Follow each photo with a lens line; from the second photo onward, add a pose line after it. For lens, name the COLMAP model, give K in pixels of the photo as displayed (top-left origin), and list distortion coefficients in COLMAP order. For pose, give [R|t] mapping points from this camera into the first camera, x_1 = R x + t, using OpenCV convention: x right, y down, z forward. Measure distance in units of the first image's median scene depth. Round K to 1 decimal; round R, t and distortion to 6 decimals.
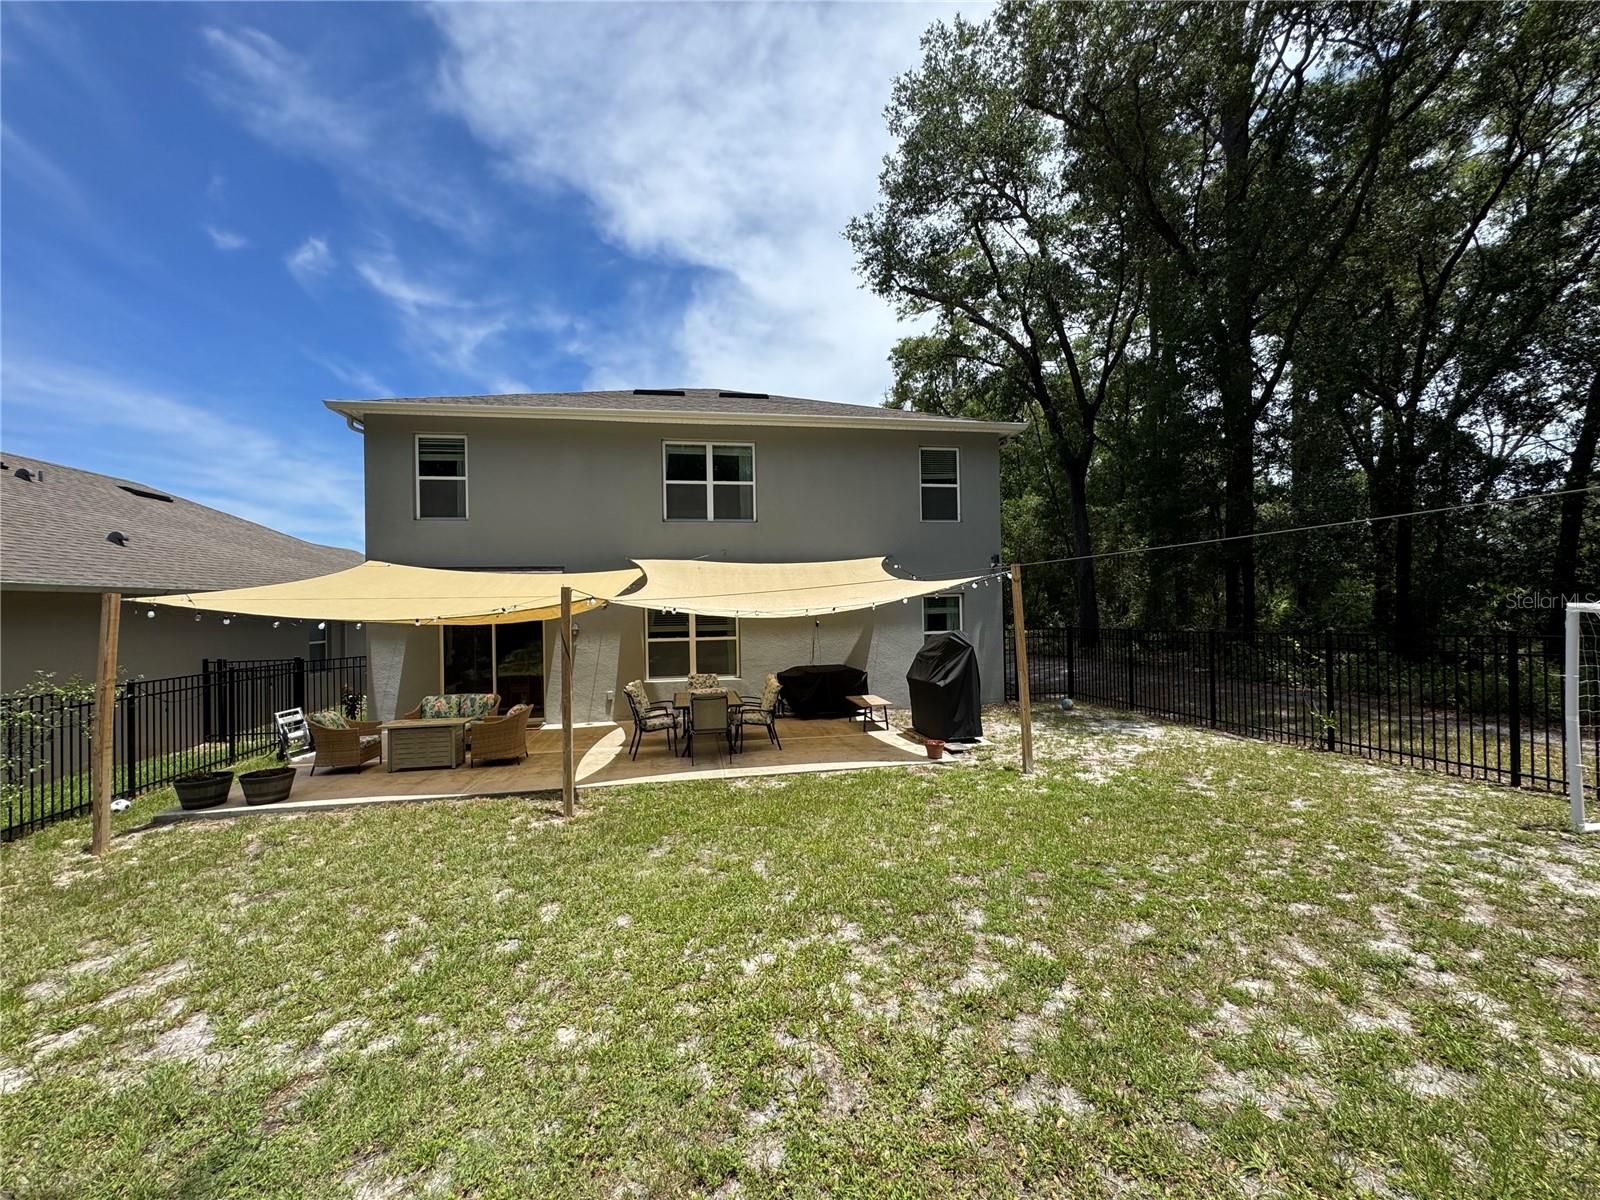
lens RADIAL K [[707.6, 0, 790.1], [0, 707.6, 593.8], [0, 0, 1]] dist [-0.002287, 0.000104]
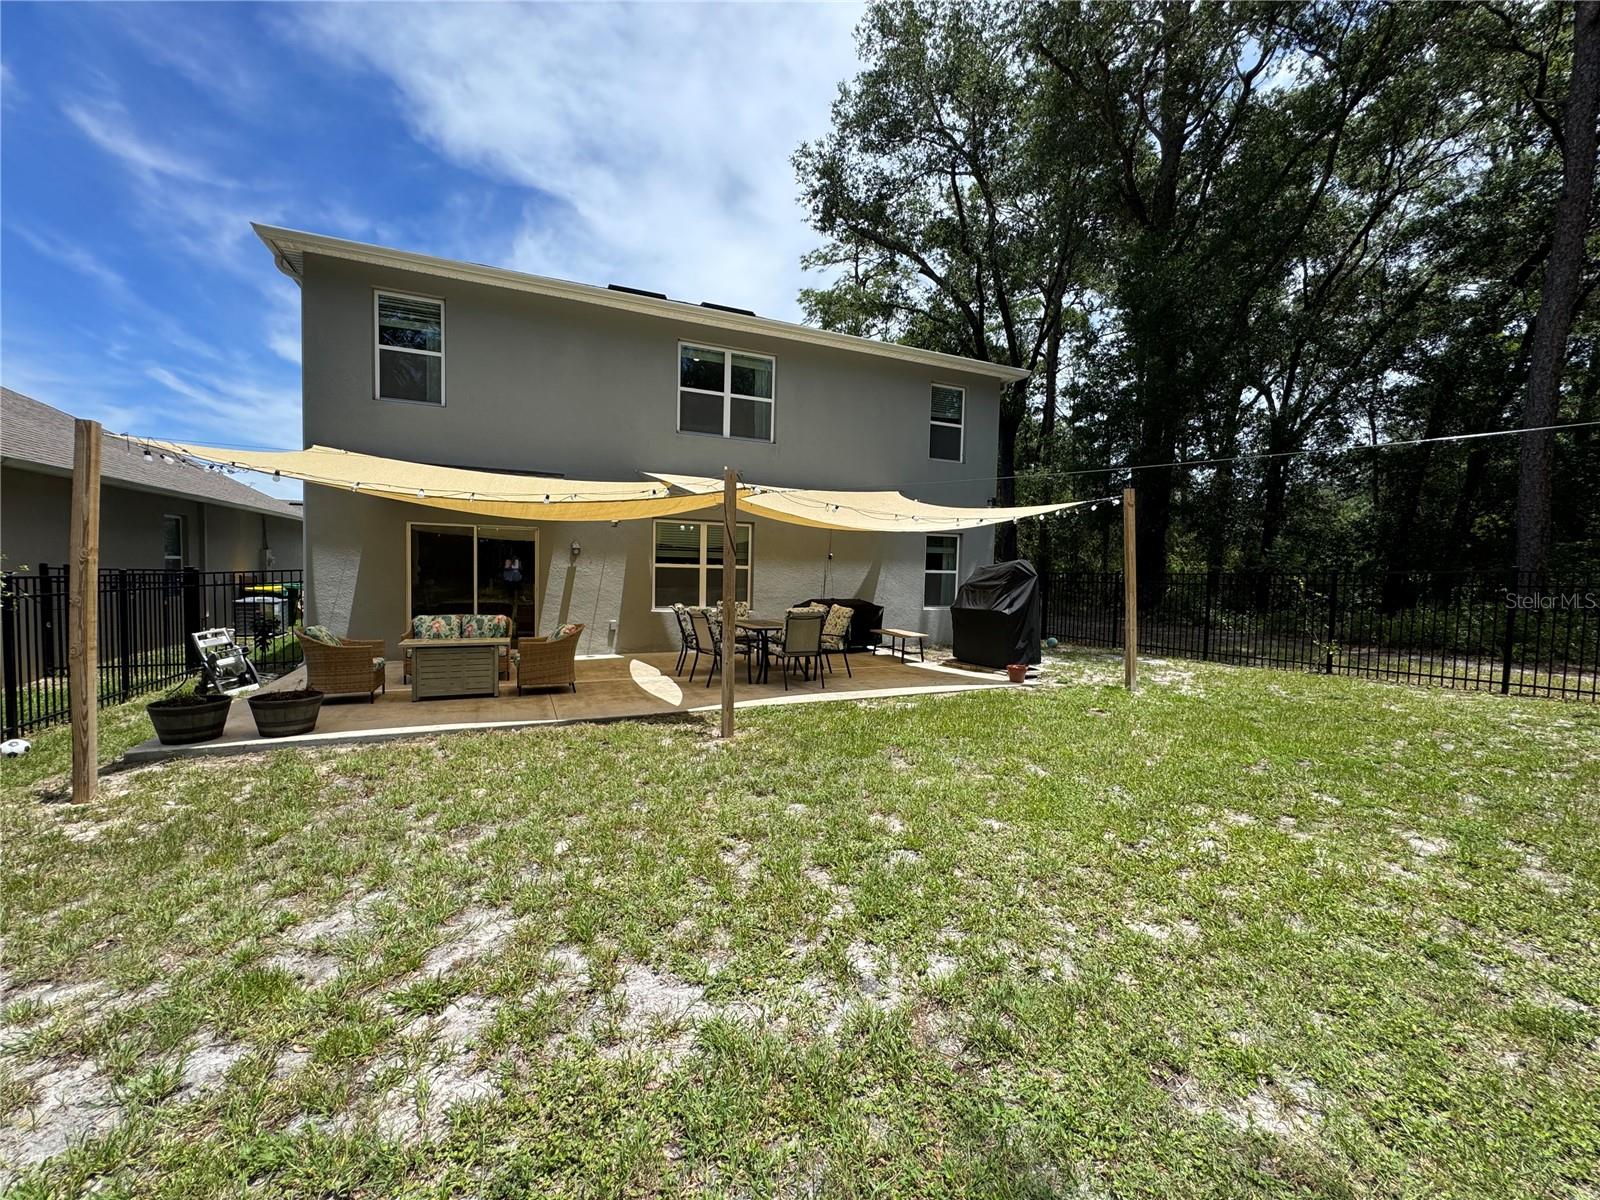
lens RADIAL K [[707.6, 0, 790.1], [0, 707.6, 593.8], [0, 0, 1]] dist [-0.002287, 0.000104]
pose [[0.962595, 0.032001, 0.269048, -0.274400], [-0.043680, 0.998340, 0.037534, 0.060625], [-0.267400, -0.047882, 0.962395, 0.092616]]
